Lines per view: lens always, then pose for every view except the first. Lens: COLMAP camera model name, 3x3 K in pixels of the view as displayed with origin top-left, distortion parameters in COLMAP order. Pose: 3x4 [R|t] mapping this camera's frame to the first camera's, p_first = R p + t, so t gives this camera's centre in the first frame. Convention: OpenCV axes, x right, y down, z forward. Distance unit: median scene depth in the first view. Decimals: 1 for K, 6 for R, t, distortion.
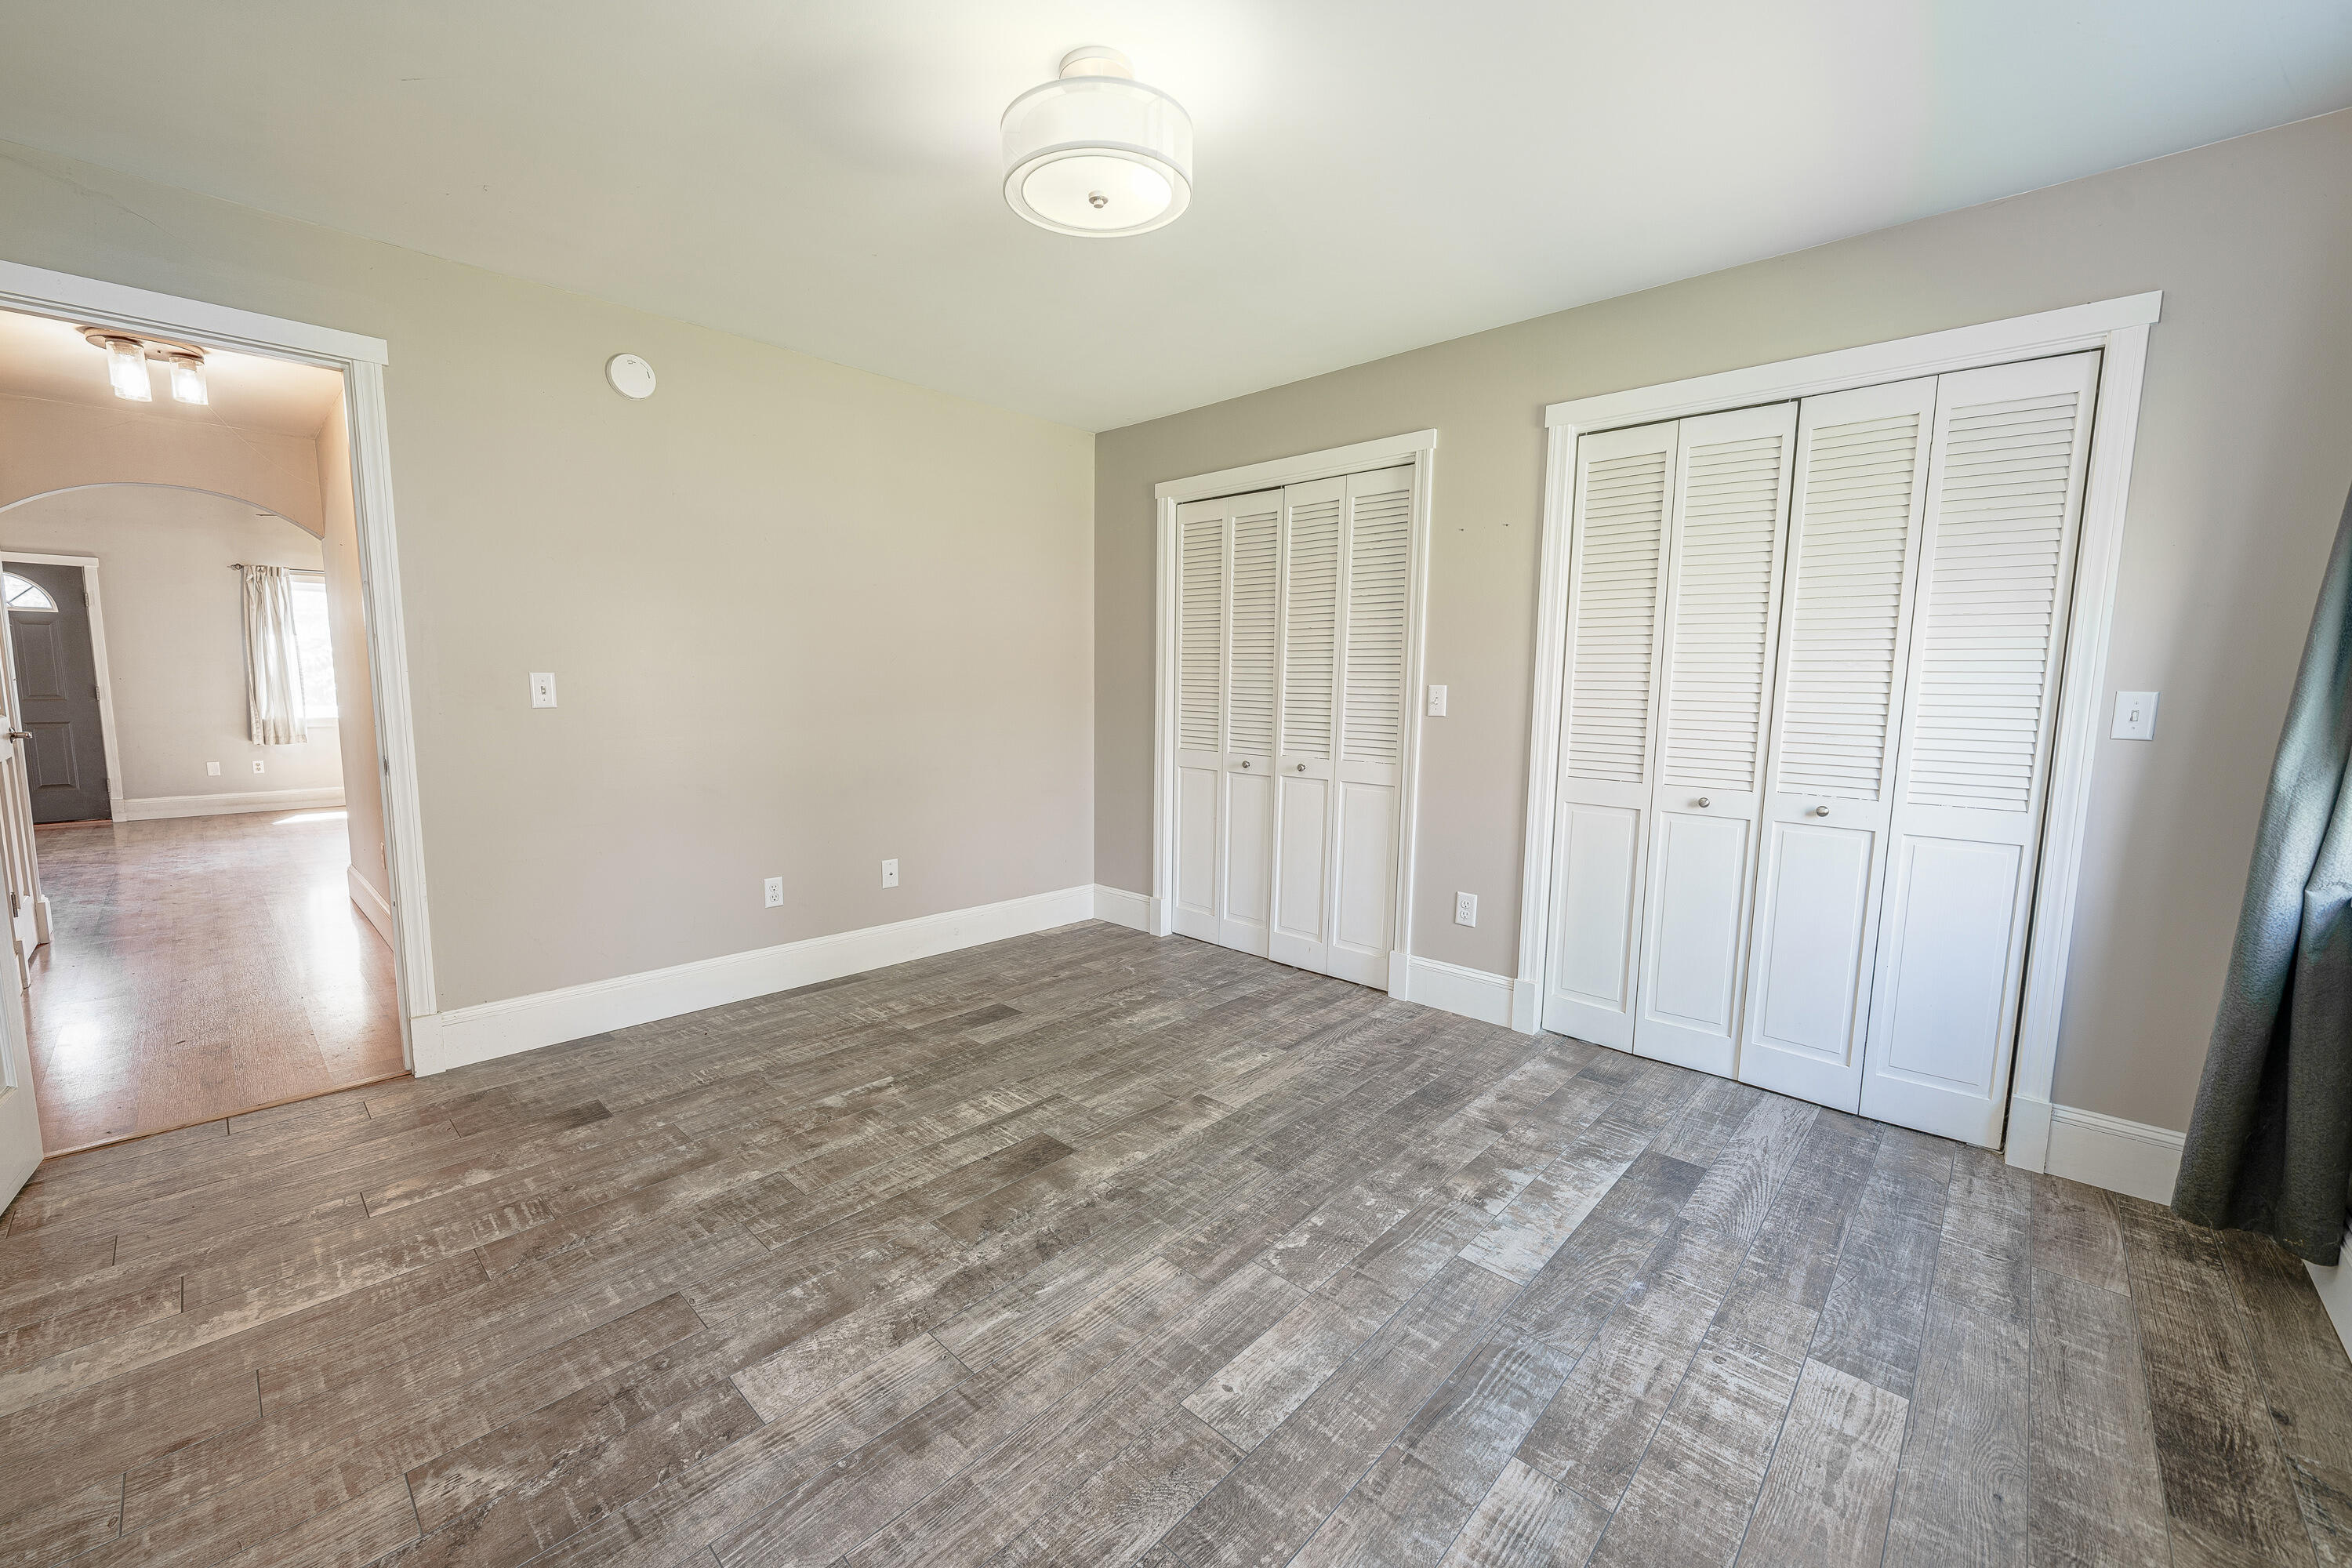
lens RADIAL K [[927.0, 0, 1120.1], [0, 927.0, 784.4], [0, 0, 1]] dist [0.000434, -0.000232]
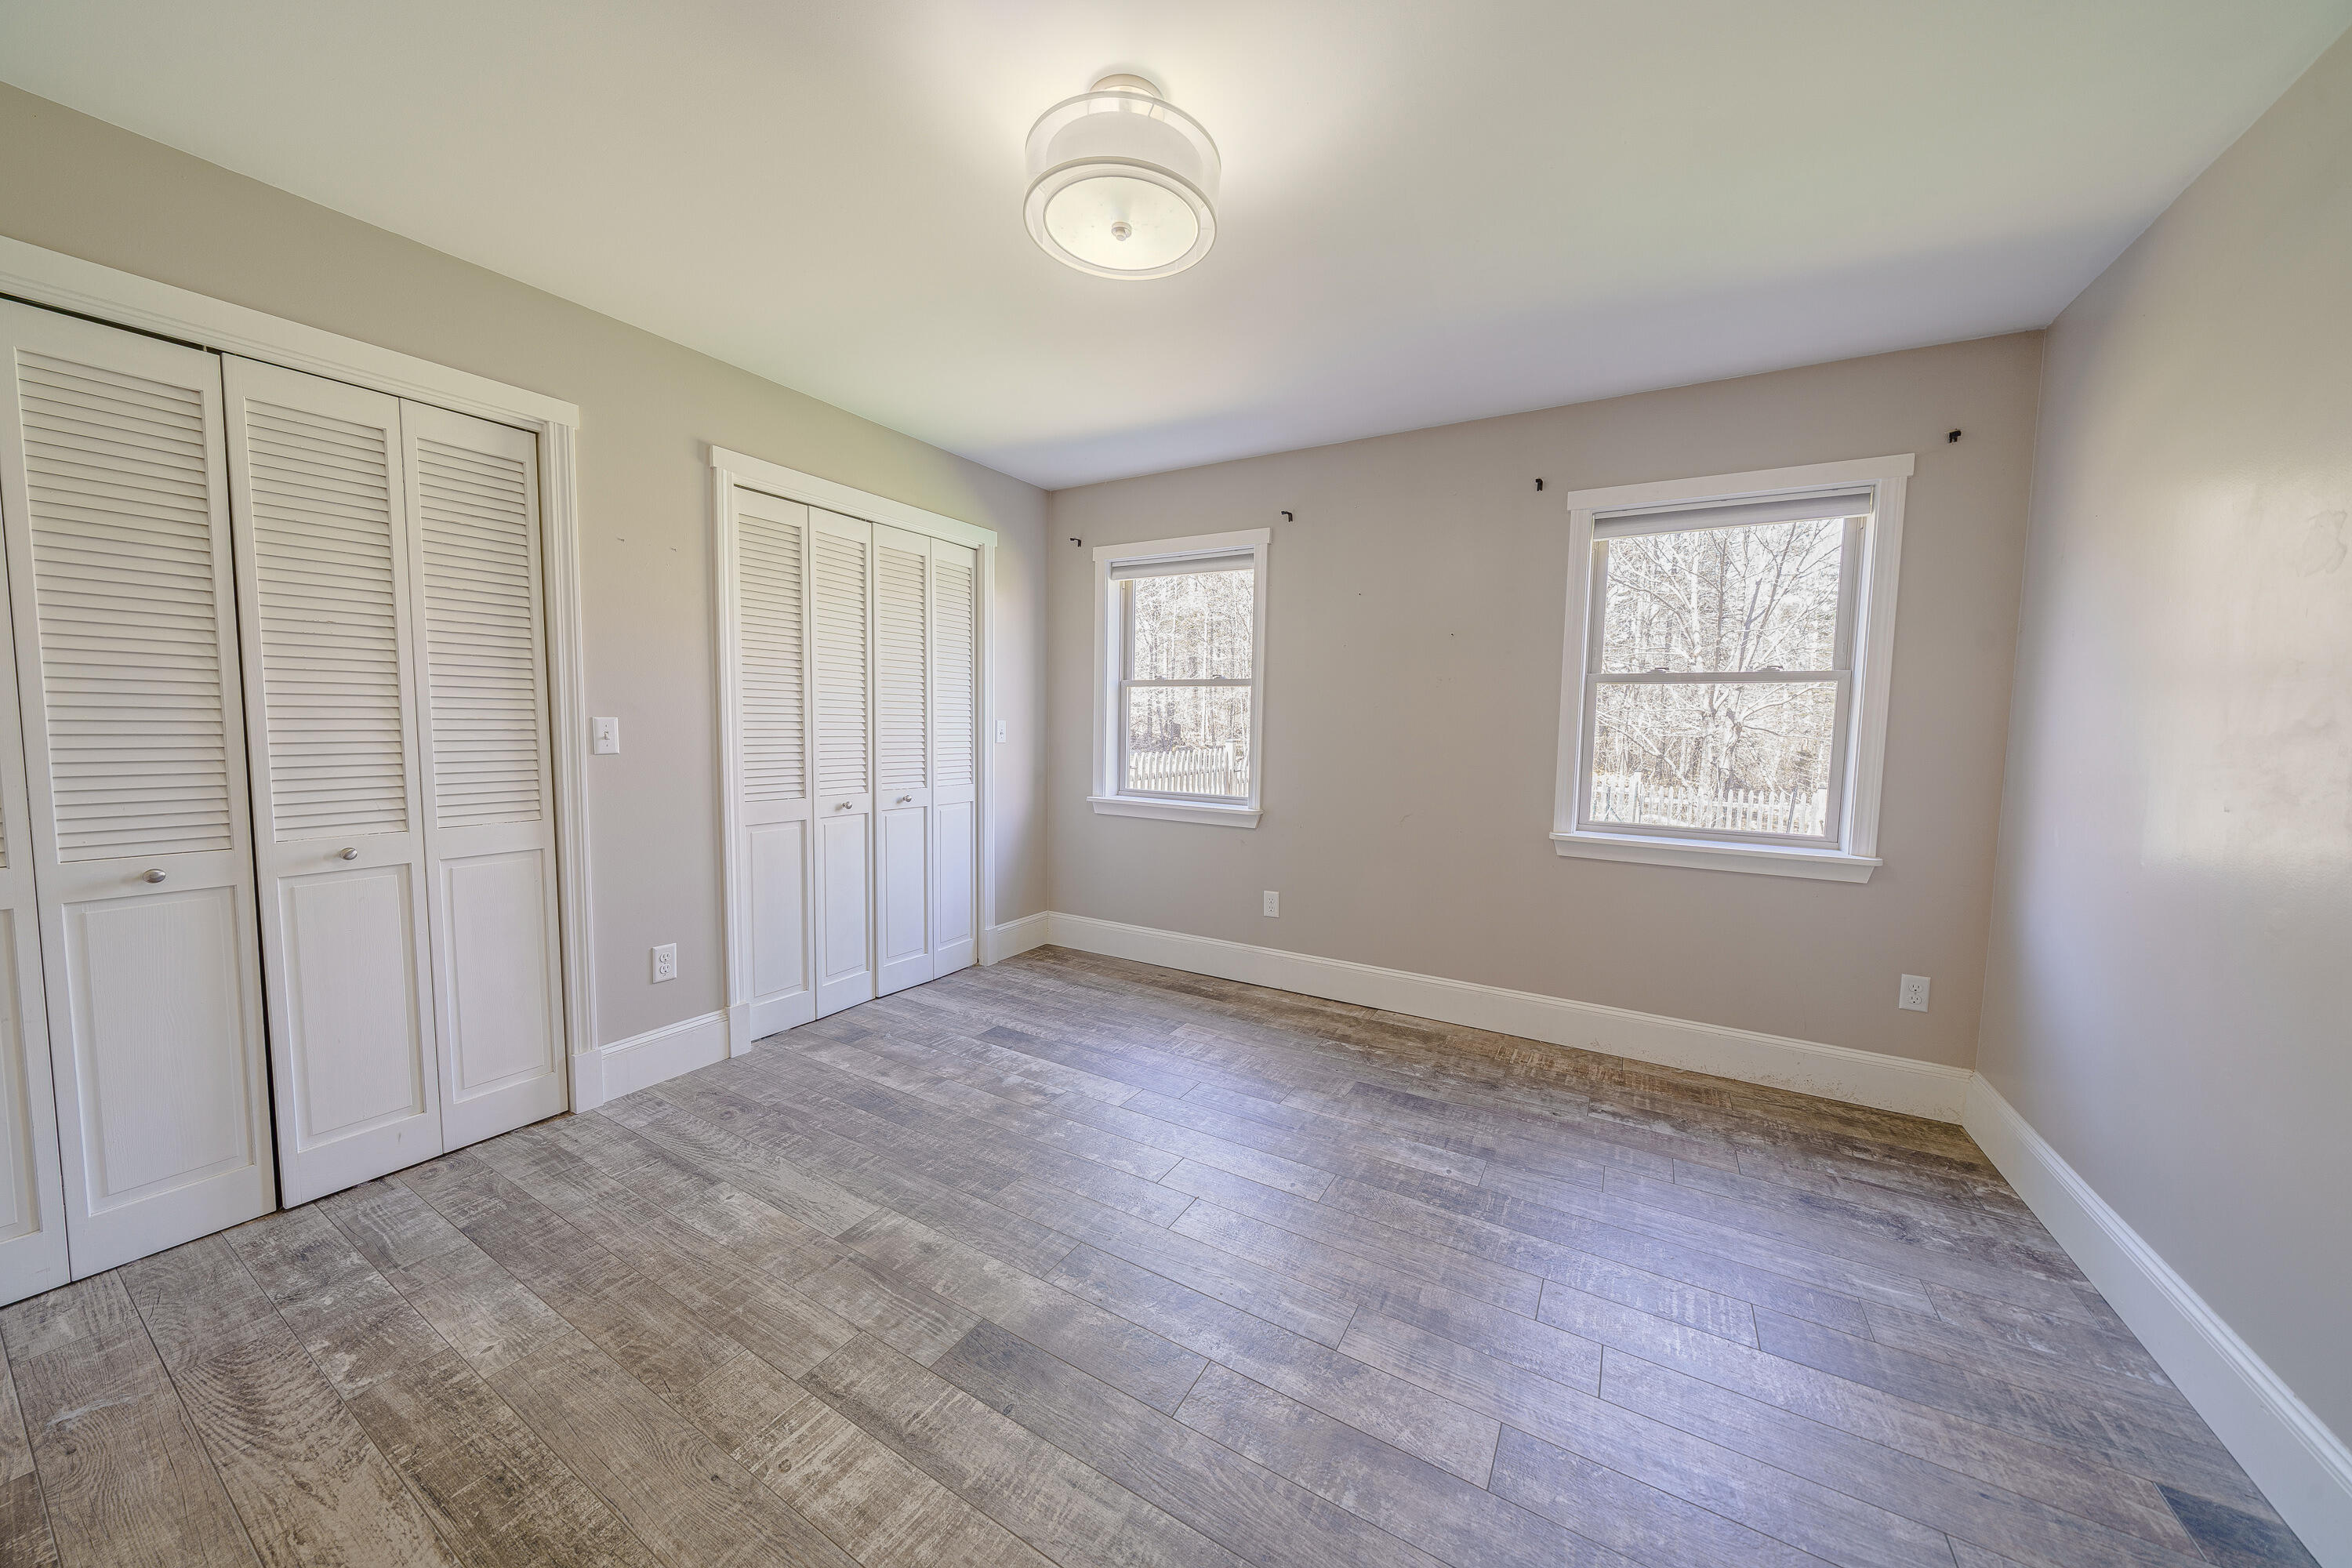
lens RADIAL K [[812.6, 0, 1192.5], [0, 812.6, 786.0], [0, 0, 1]] dist [-0.010272, 0.000055]
pose [[-0.274885, -0.091019, 0.957159, -0.657808], [0.089462, 0.988769, 0.119718, -0.109764], [-0.957306, 0.118538, -0.263655, 0.887537]]
